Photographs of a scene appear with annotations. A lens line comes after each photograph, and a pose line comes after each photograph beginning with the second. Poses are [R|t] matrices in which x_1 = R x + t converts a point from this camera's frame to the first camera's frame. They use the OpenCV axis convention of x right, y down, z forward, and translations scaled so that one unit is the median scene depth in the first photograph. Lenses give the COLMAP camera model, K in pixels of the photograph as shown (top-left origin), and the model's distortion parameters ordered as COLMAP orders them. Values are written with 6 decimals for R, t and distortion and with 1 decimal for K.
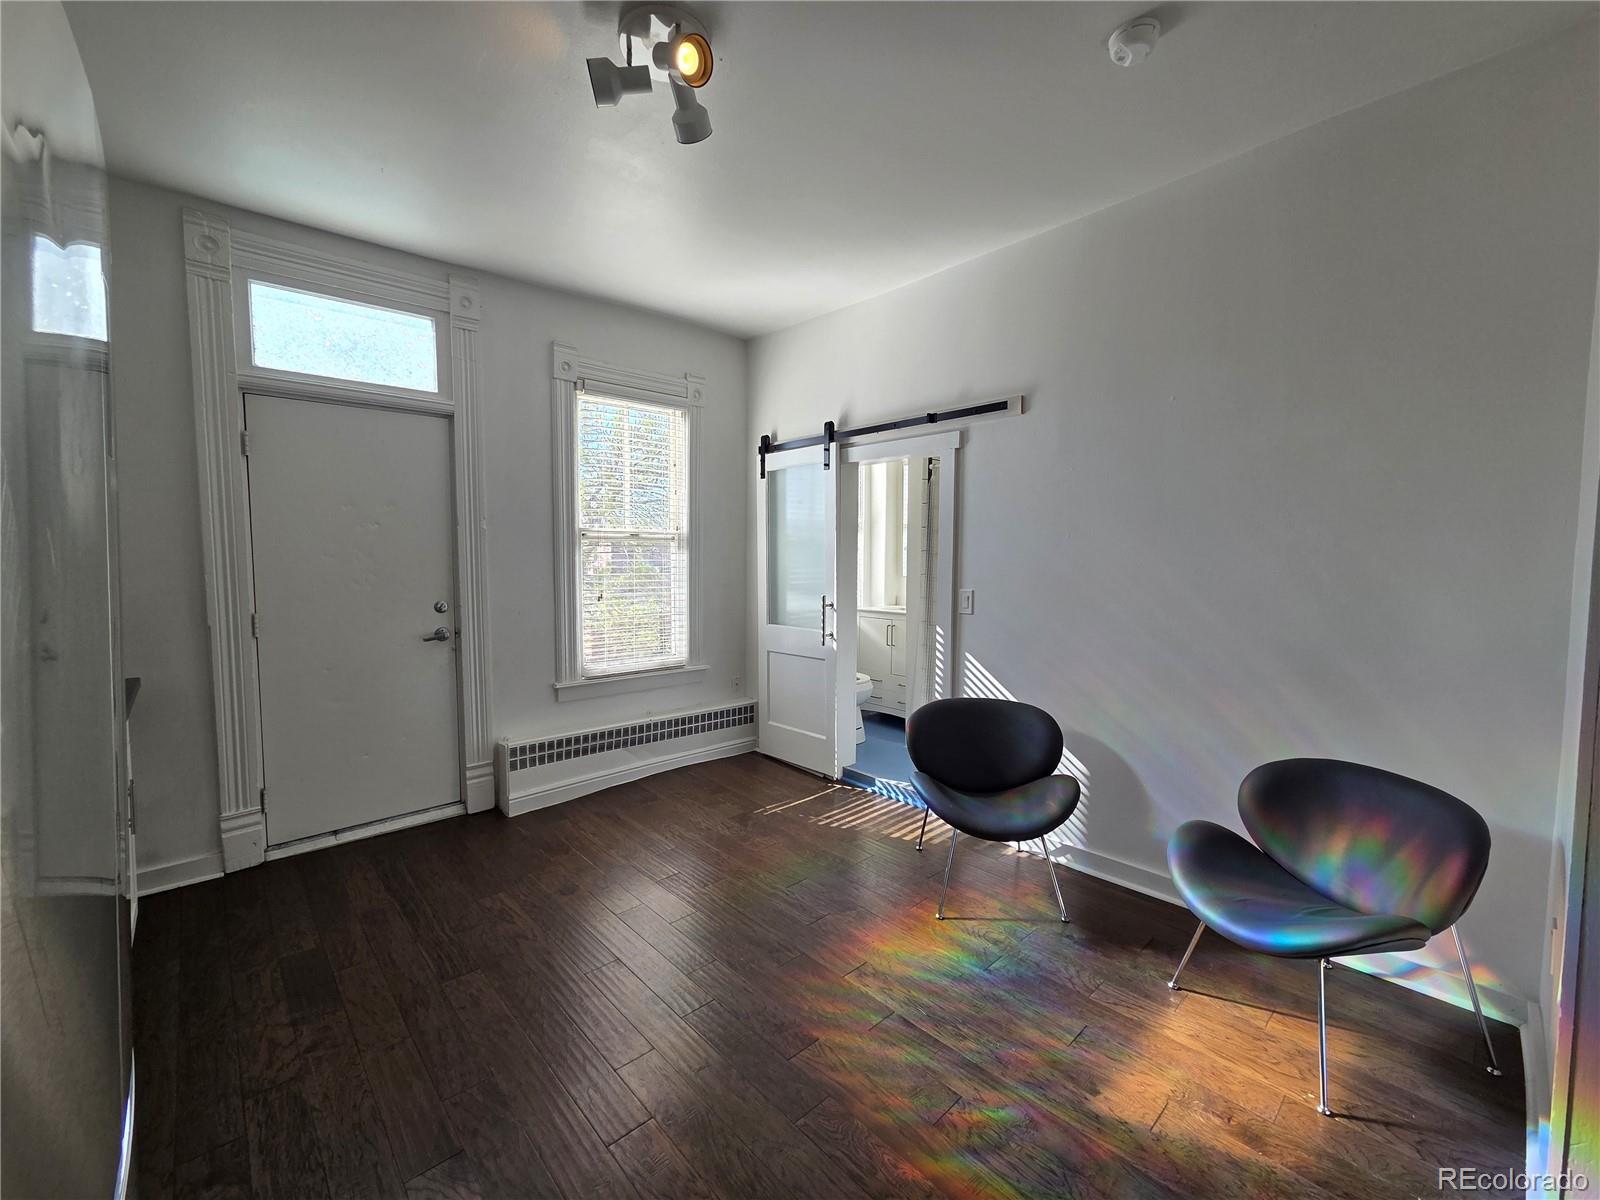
lens RADIAL K [[648.6, 0, 801.6], [0, 648.6, 595.0], [0, 0, 1]] dist [0.002134, 0.000342]
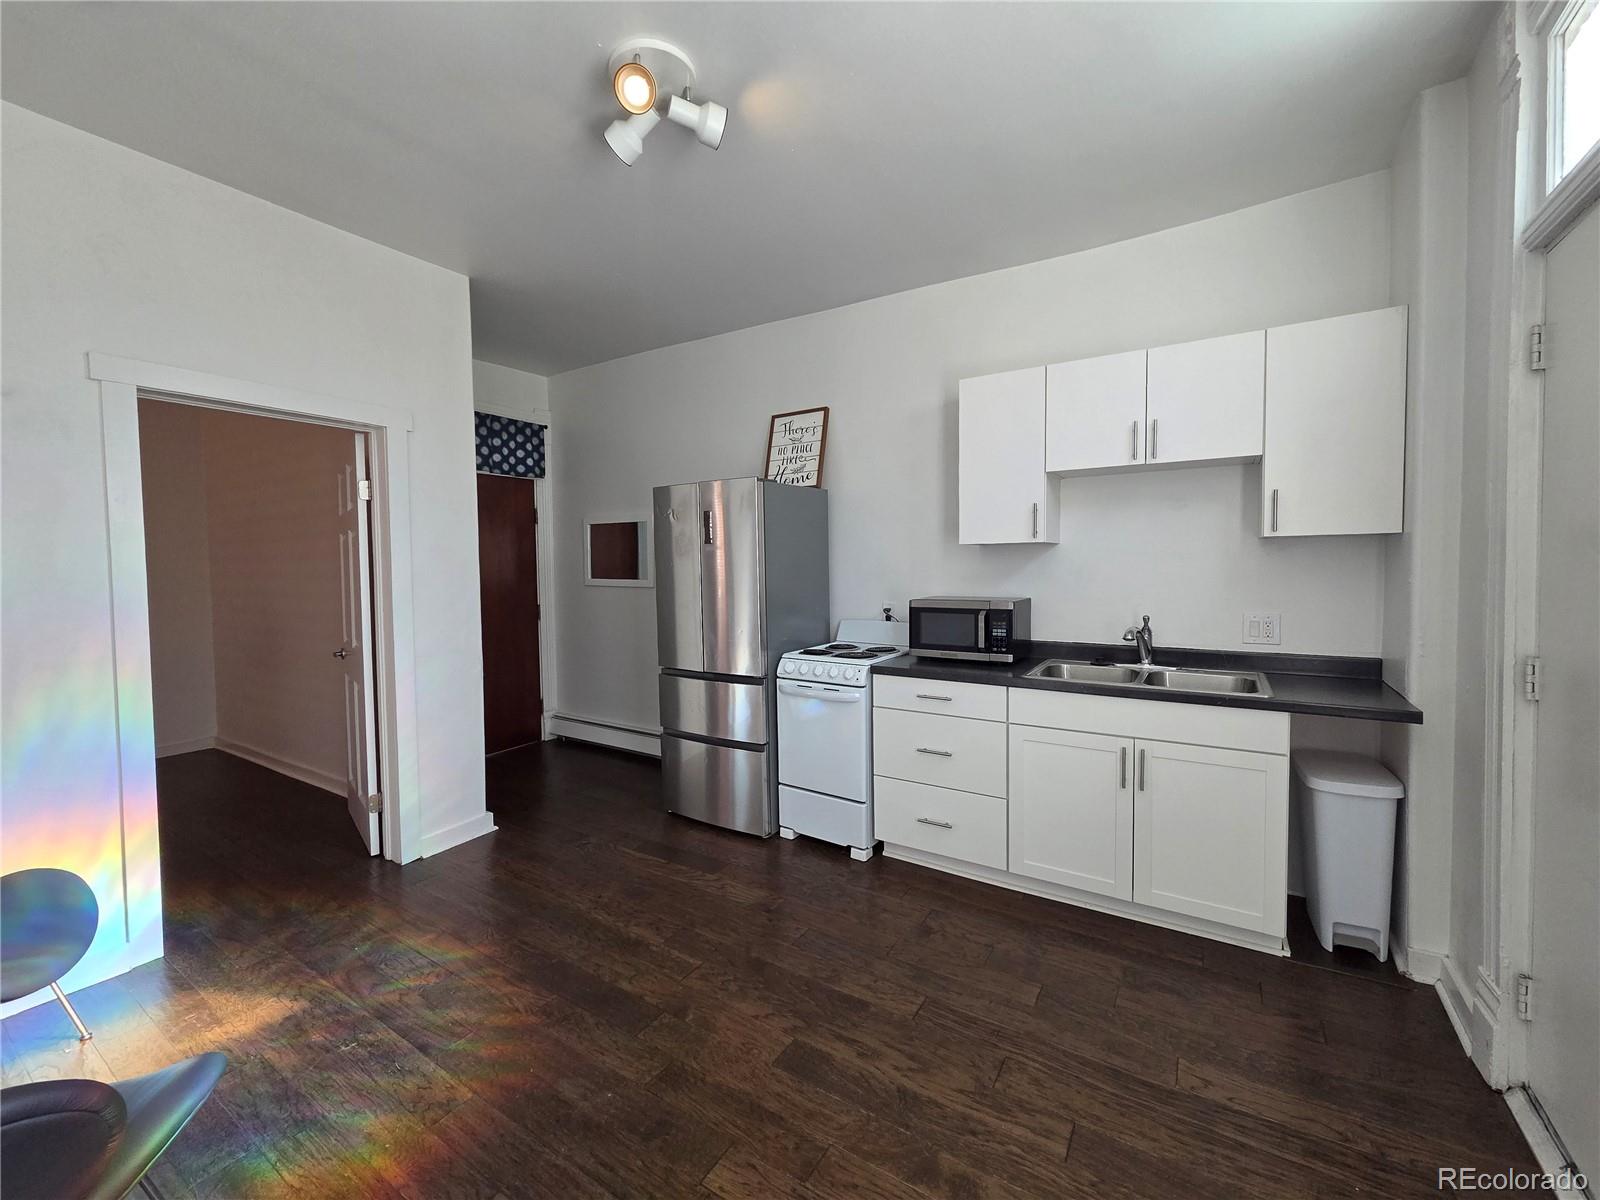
lens RADIAL K [[648.6, 0, 800.4], [0, 648.6, 590.6], [0, 0, 1]] dist [0.002134, 0.000342]
pose [[-0.967444, 0.022170, -0.252111, -0.120025], [-0.003048, 0.995063, 0.099199, -0.094174], [0.253065, 0.096738, -0.962600, 1.594441]]
